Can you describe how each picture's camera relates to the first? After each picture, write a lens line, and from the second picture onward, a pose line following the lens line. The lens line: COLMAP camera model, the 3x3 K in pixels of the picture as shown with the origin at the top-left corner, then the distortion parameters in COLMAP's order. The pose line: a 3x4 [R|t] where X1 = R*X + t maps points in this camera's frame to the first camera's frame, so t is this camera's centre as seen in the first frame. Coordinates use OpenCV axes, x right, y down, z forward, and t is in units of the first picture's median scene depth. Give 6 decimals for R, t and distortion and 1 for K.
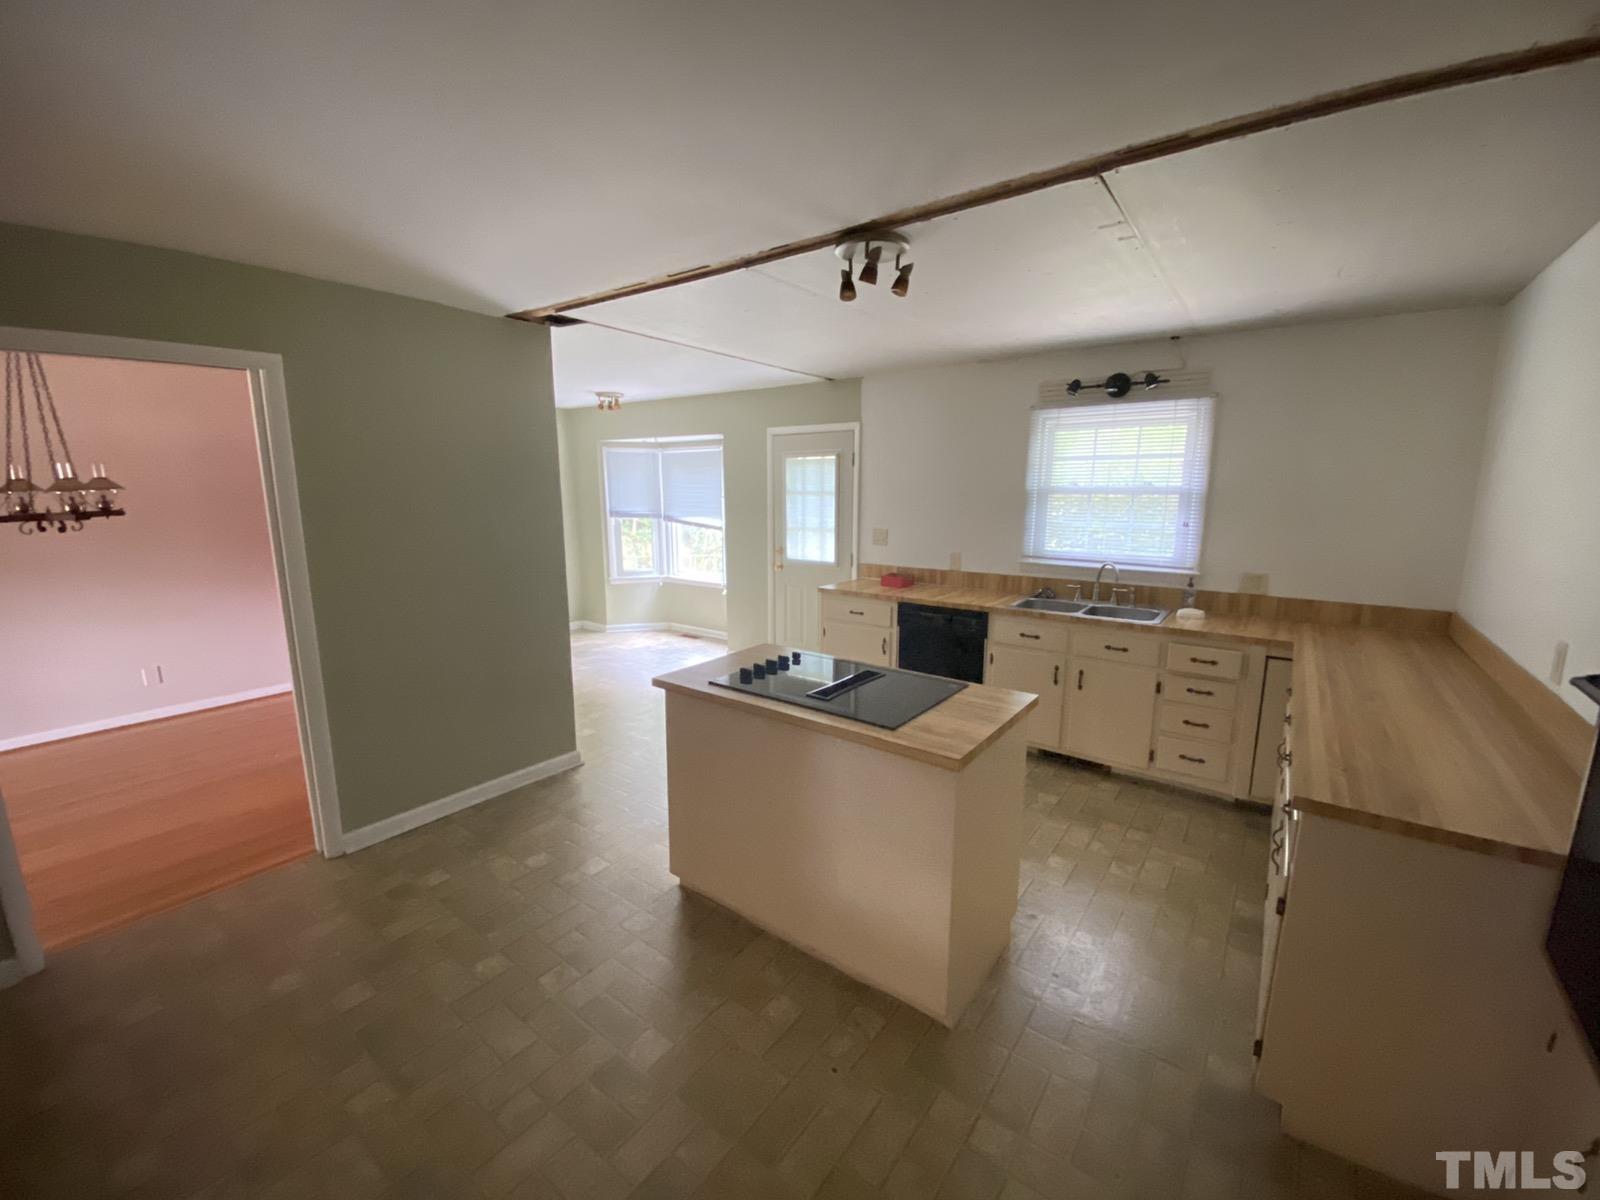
lens RADIAL K [[662.9, 0, 800.0], [0, 662.9, 600.0], [0, 0, 1]] dist [0.000304, -0.000090]
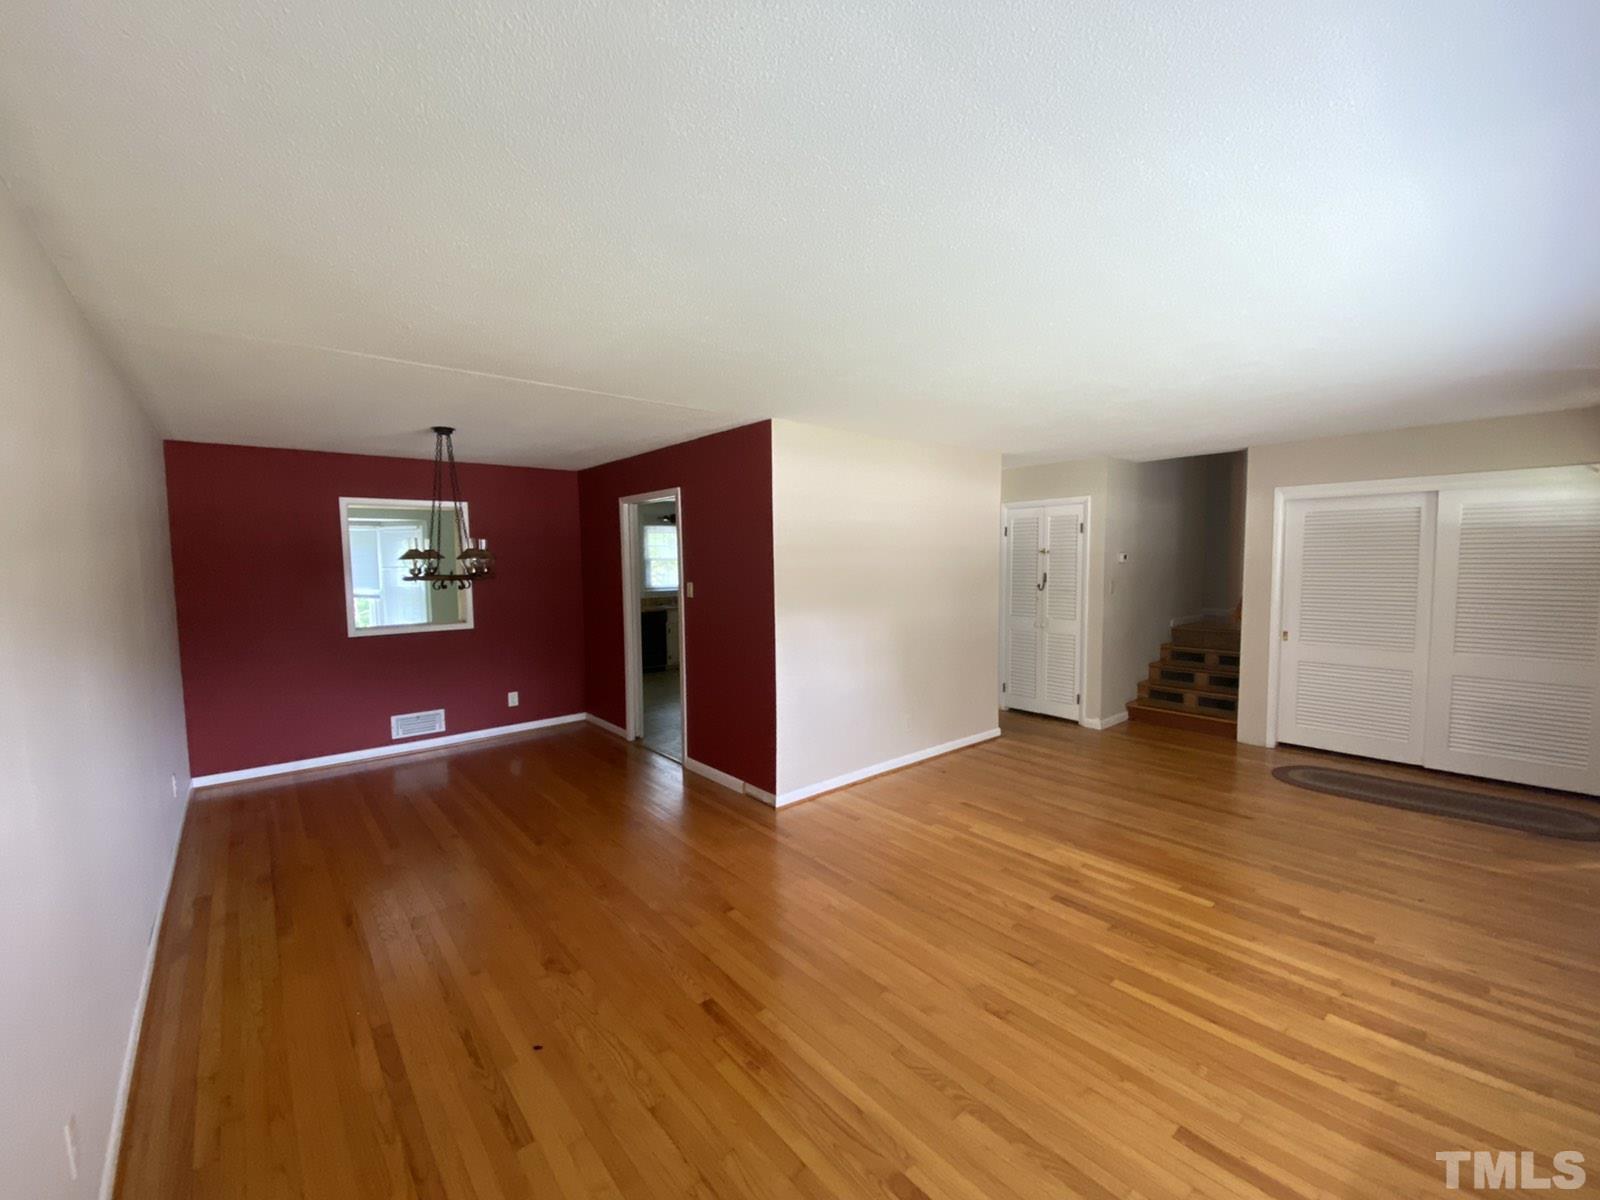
lens RADIAL K [[662.9, 0, 800.0], [0, 662.9, 600.0], [0, 0, 1]] dist [0.000304, -0.000090]
pose [[0.224477, -0.053220, 0.973025, -2.354544], [0.151049, 0.988340, 0.019211, 0.009187], [-0.962702, 0.142662, 0.229898, -0.053983]]
